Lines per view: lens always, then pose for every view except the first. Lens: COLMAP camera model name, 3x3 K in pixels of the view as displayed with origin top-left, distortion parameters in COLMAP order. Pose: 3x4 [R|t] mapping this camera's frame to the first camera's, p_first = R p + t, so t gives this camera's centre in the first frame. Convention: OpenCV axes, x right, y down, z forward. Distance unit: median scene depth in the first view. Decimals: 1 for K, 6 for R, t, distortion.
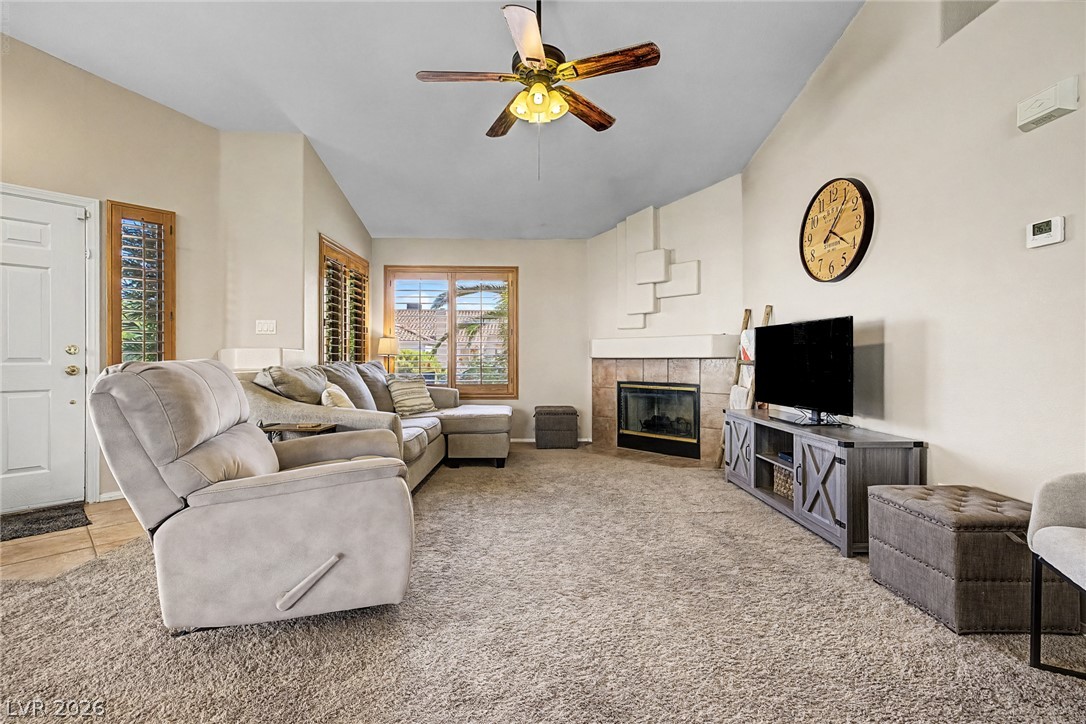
lens RADIAL K [[473.9, 0, 541.2], [0, 473.9, 359.2], [0, 0, 1]] dist [0.016403, -0.003713]
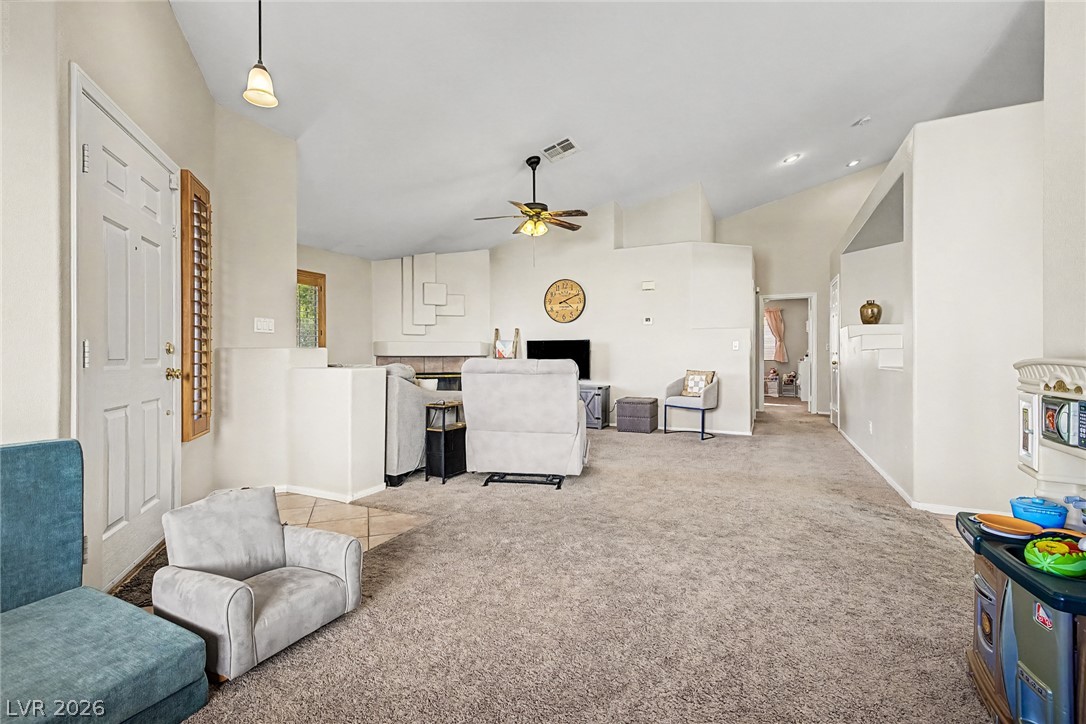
lens RADIAL K [[473.9, 0, 539.8], [0, 473.9, 356.8], [0, 0, 1]] dist [0.016403, -0.003713]
pose [[0.451034, -0.003576, 0.892500, -0.955658], [0.002689, 0.999993, 0.002648, -0.003692], [-0.892503, 0.001205, 0.451040, 0.050135]]
